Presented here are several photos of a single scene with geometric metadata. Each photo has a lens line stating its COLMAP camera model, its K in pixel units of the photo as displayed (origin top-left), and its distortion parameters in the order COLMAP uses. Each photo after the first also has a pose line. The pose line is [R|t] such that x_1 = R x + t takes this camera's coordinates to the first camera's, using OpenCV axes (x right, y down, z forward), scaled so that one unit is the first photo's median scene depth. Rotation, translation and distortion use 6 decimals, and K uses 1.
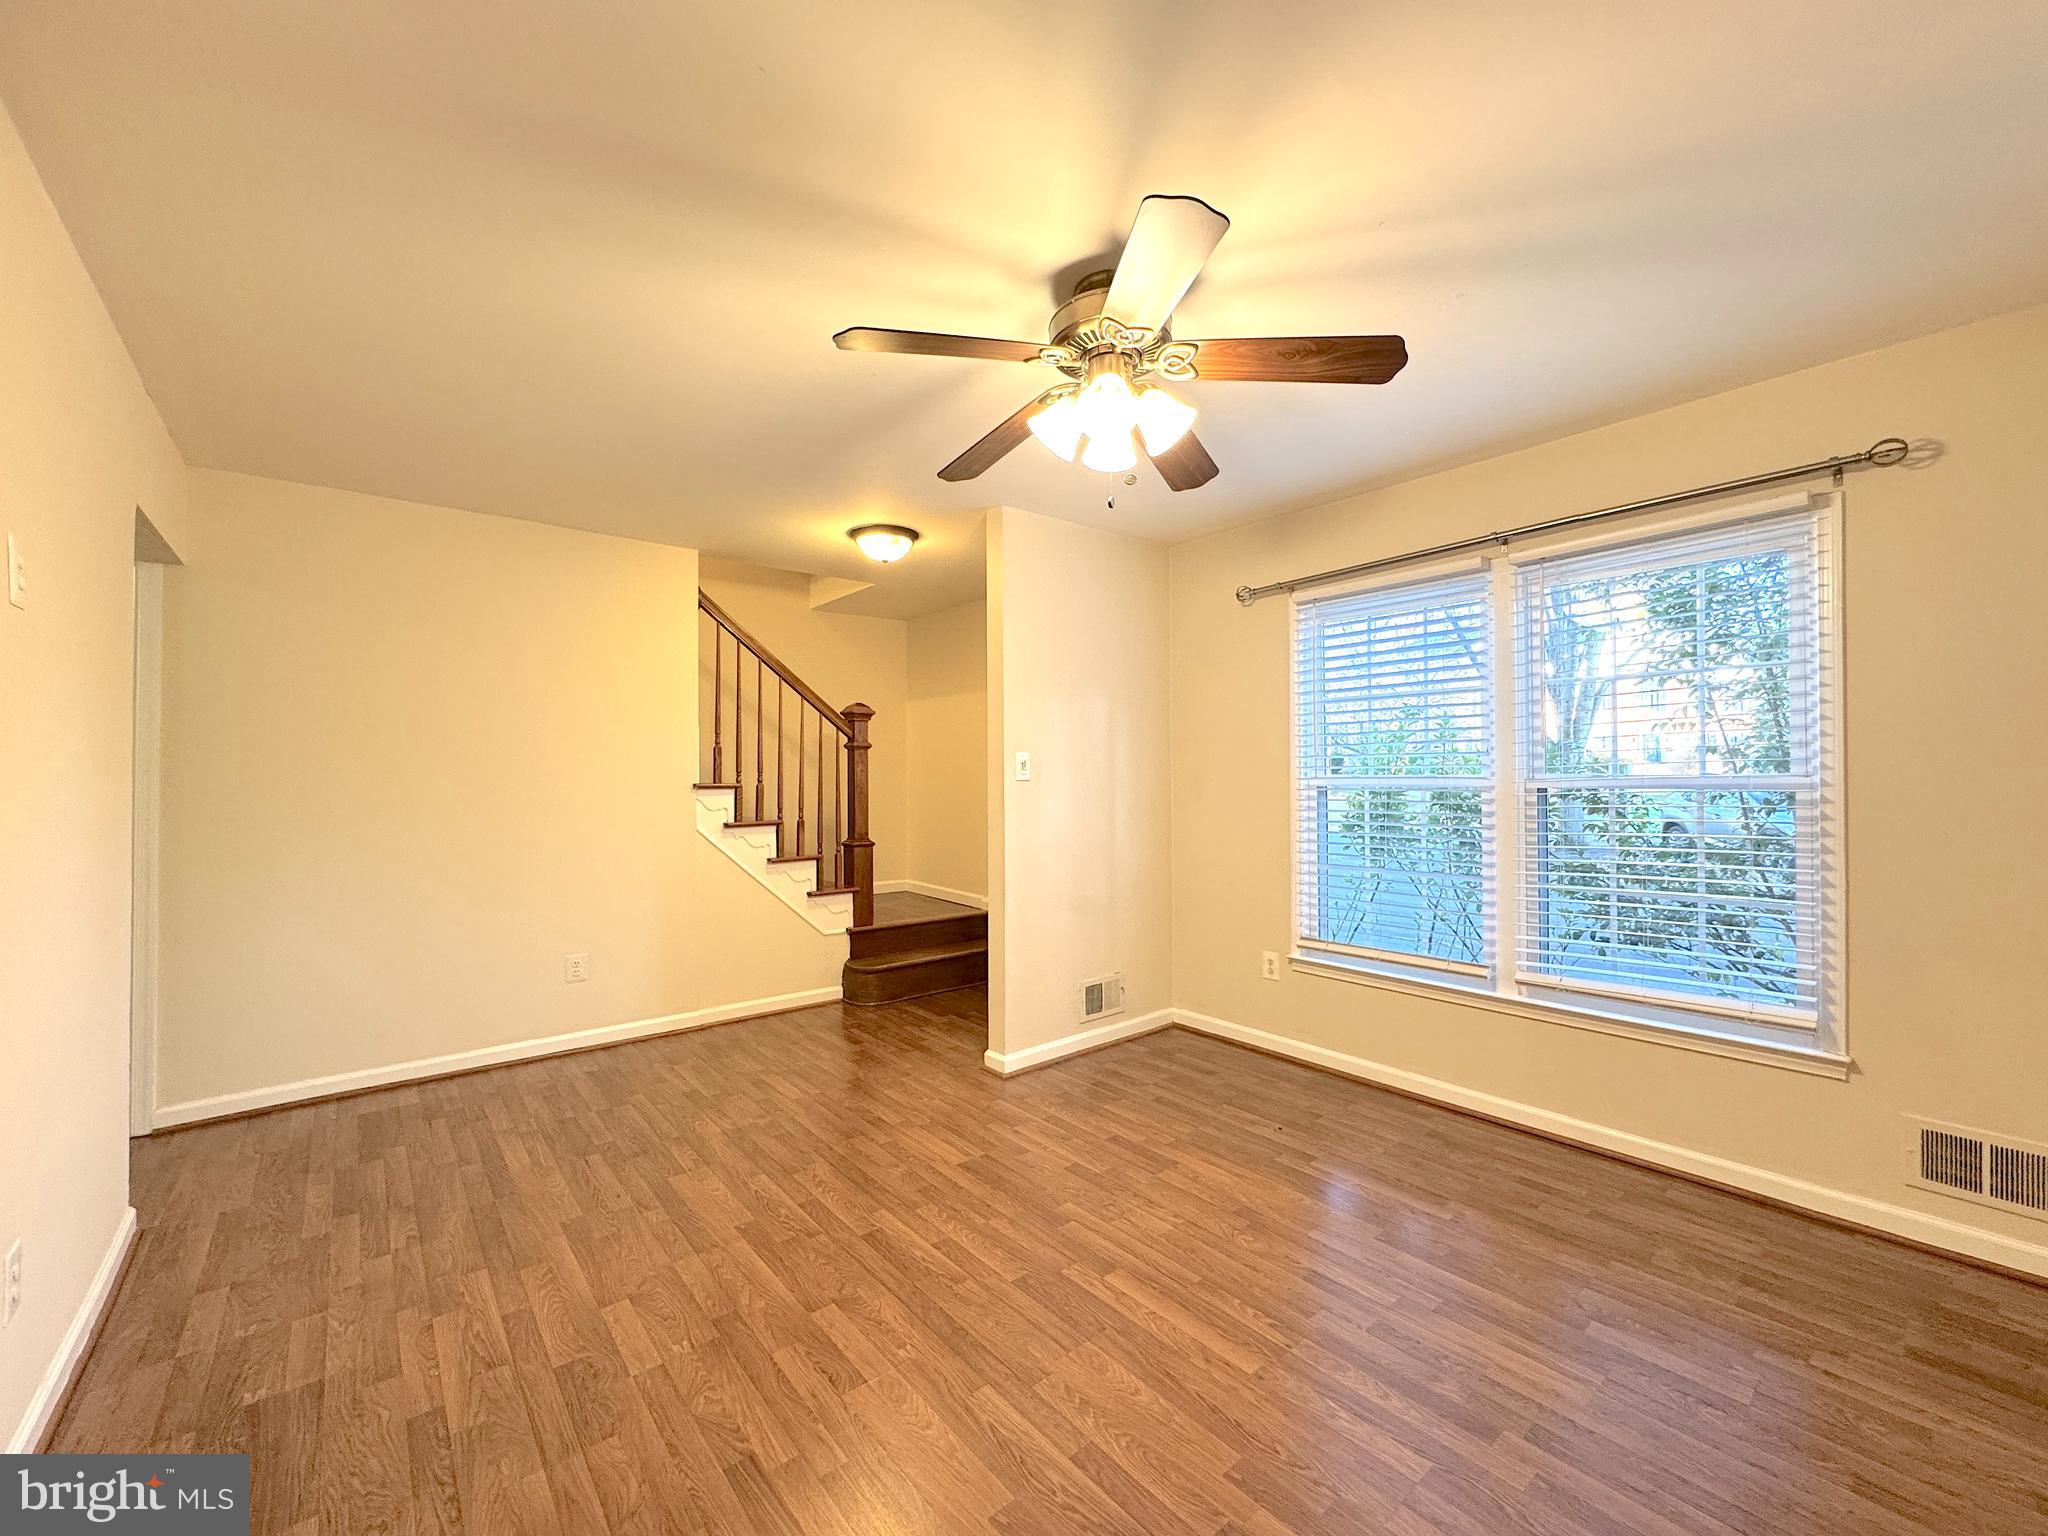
lens RADIAL K [[818.2, 0, 1024.6], [0, 818.2, 770.5], [0, 0, 1]] dist [-0.001760, 0.000158]
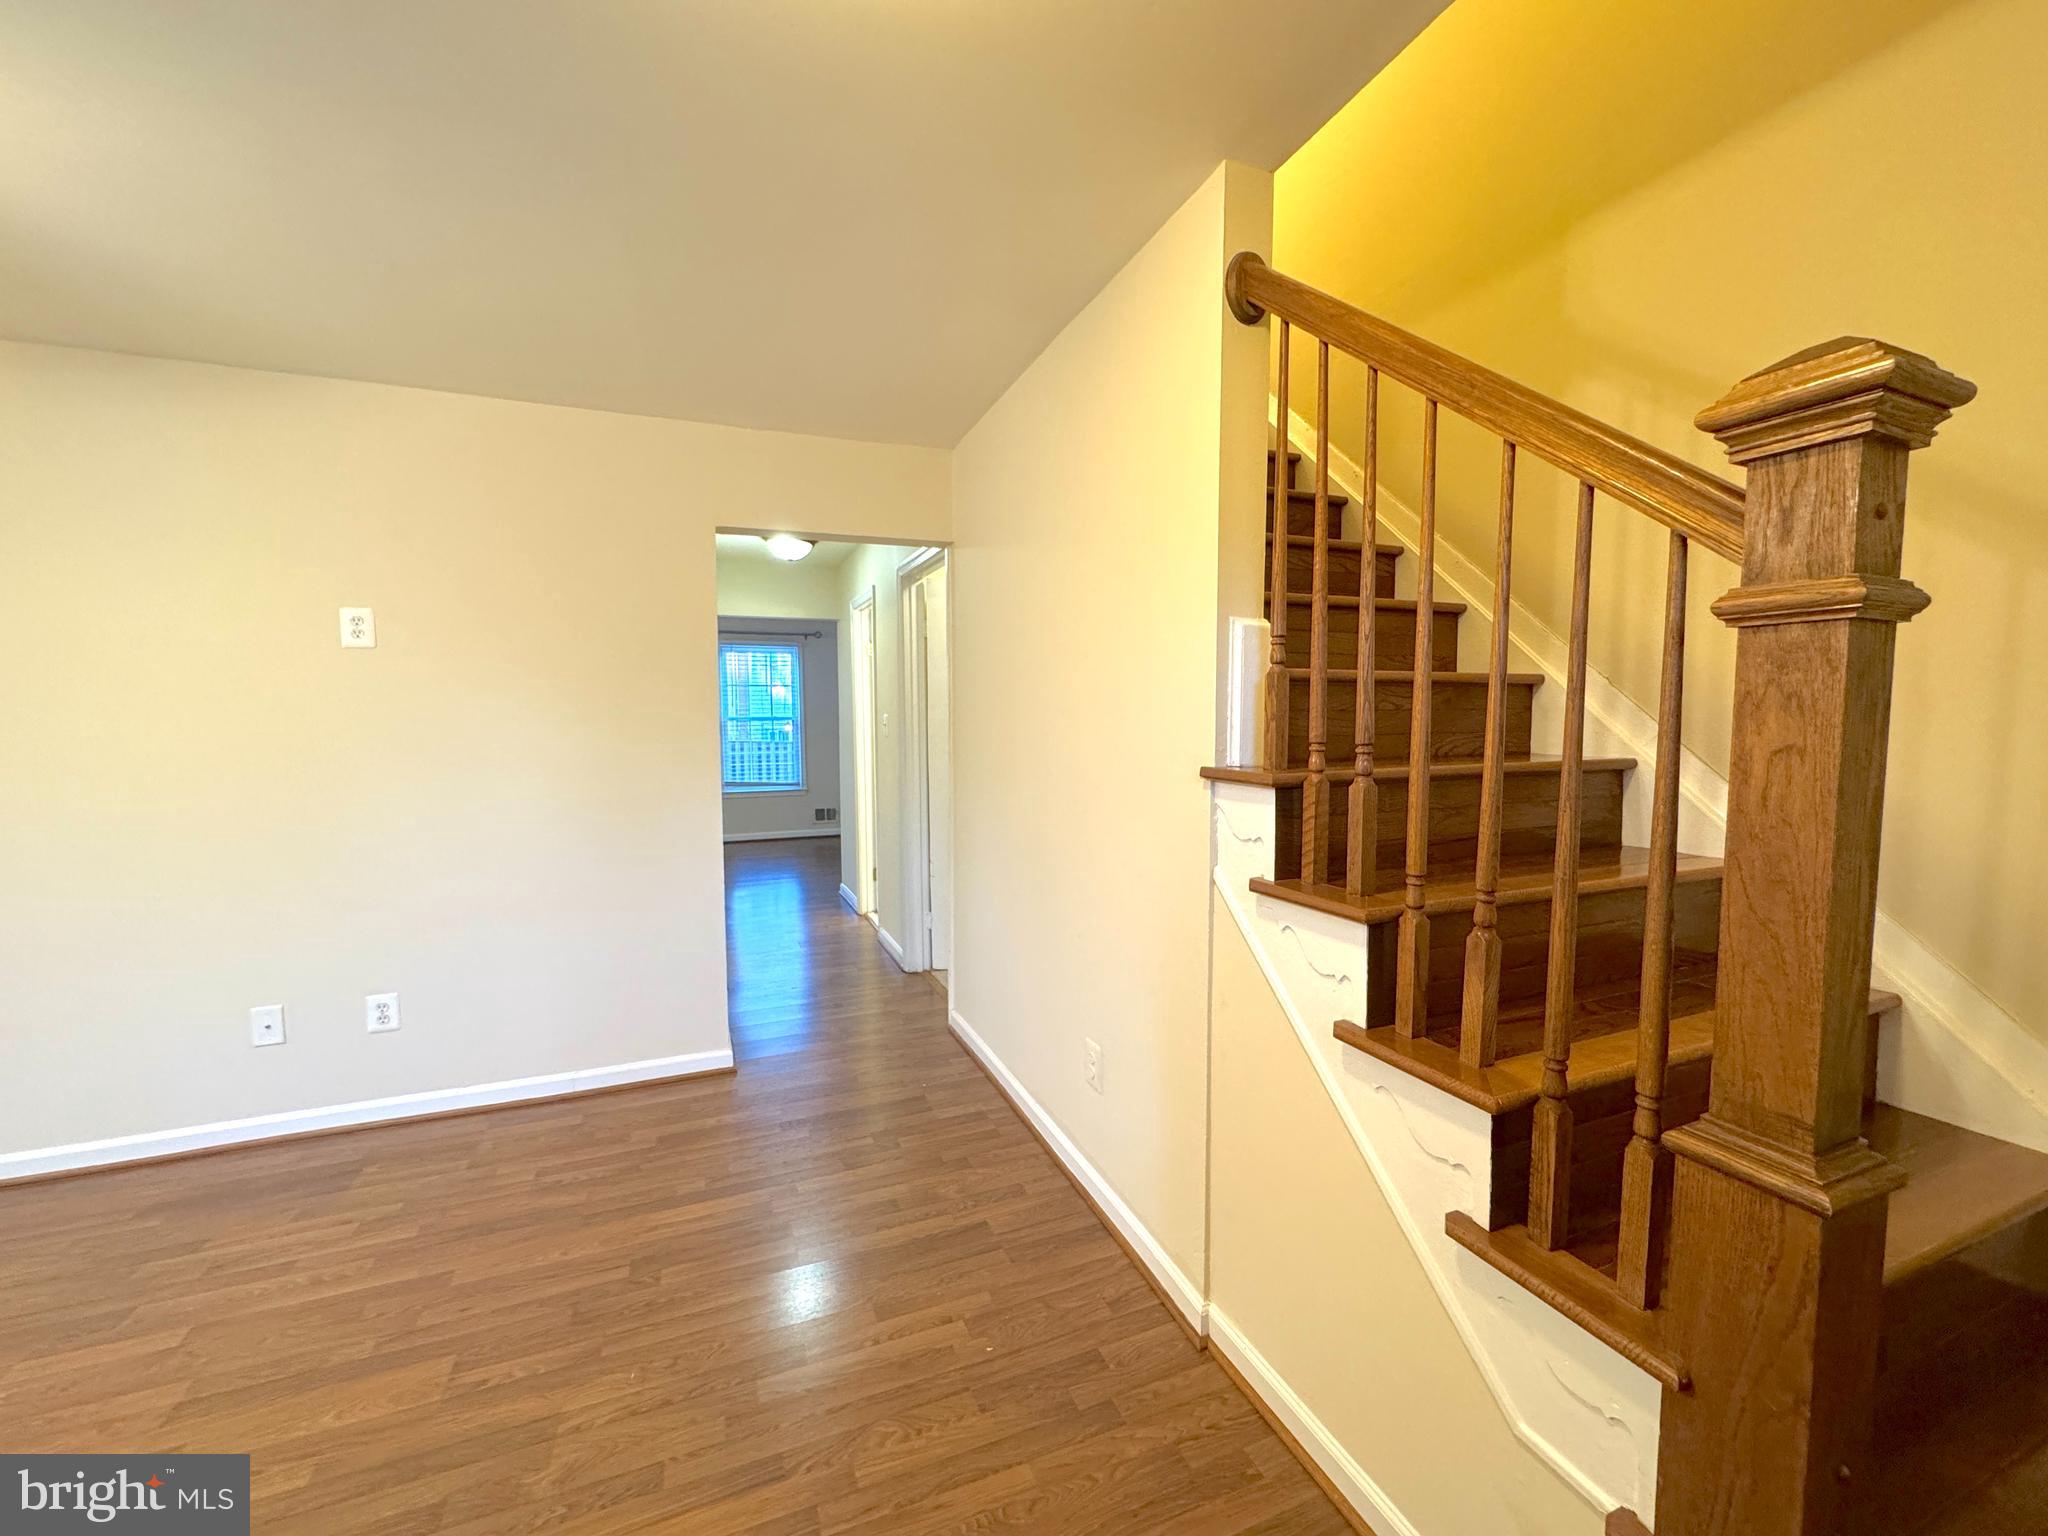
lens RADIAL K [[818.2, 0, 1024.6], [0, 818.2, 770.5], [0, 0, 1]] dist [-0.001760, 0.000158]
pose [[-0.306507, 0.064627, -0.949672, 0.026846], [0.011079, 0.997867, 0.064331, -0.016069], [0.951804, 0.009197, -0.306569, 1.990748]]
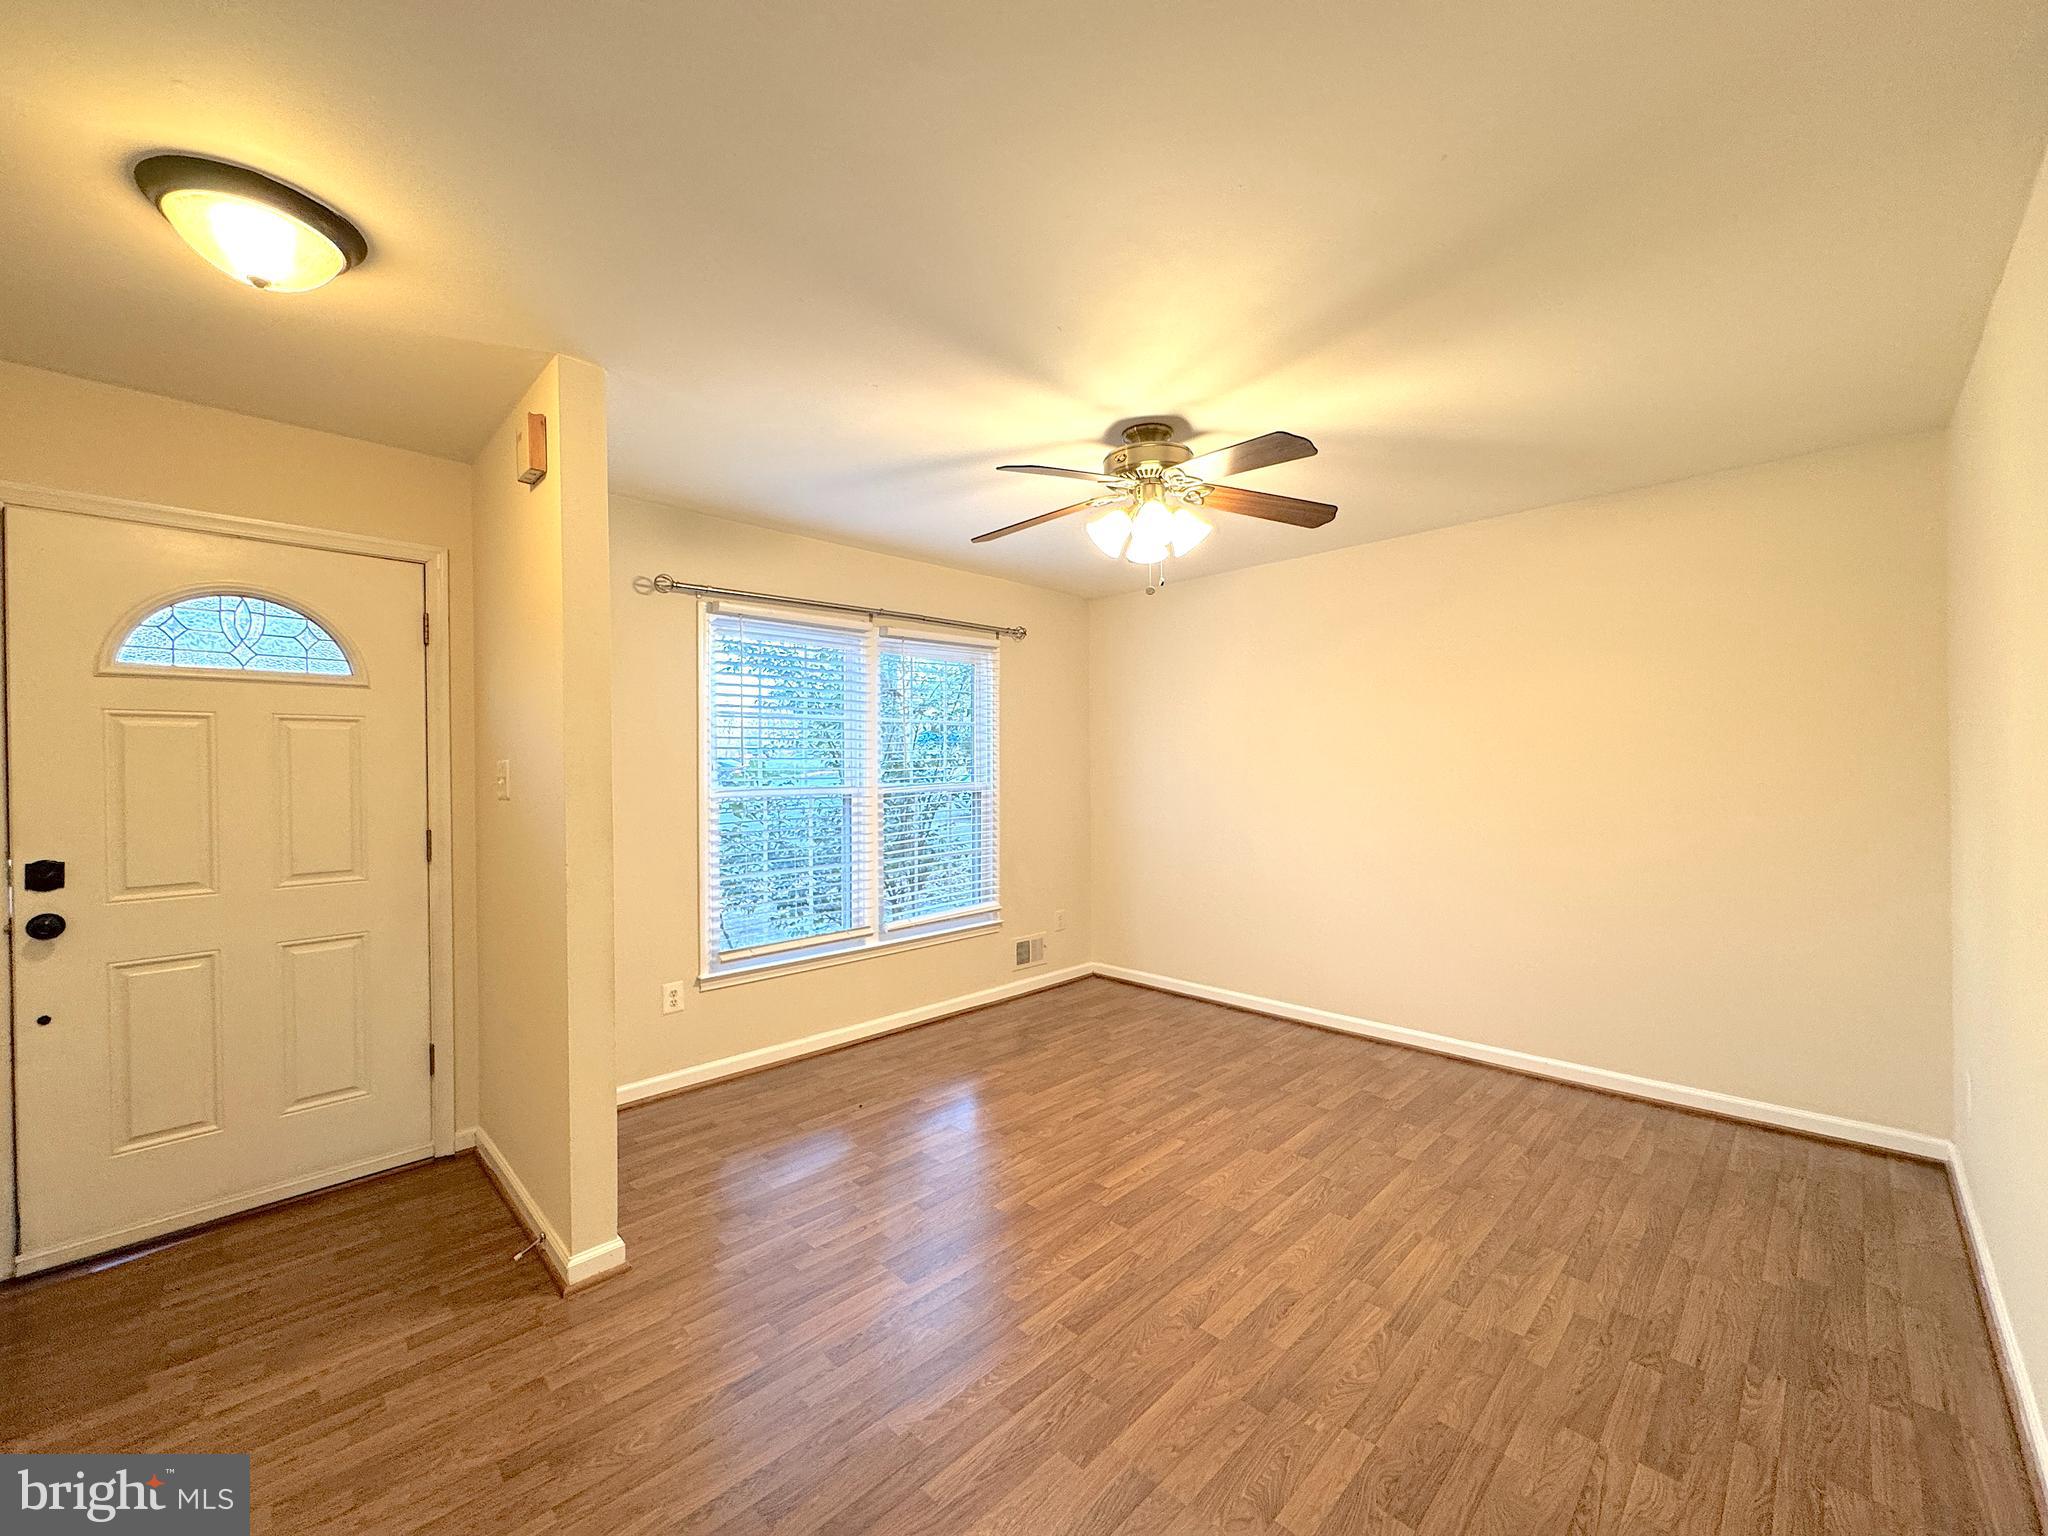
lens RADIAL K [[818.2, 0, 1024.6], [0, 818.2, 770.5], [0, 0, 1]] dist [-0.001760, 0.000158]
pose [[-0.092097, 0.001241, 0.995749, -1.123386], [-0.000535, 0.999999, -0.001296, -0.022614], [-0.995750, -0.000652, -0.092096, 1.214539]]
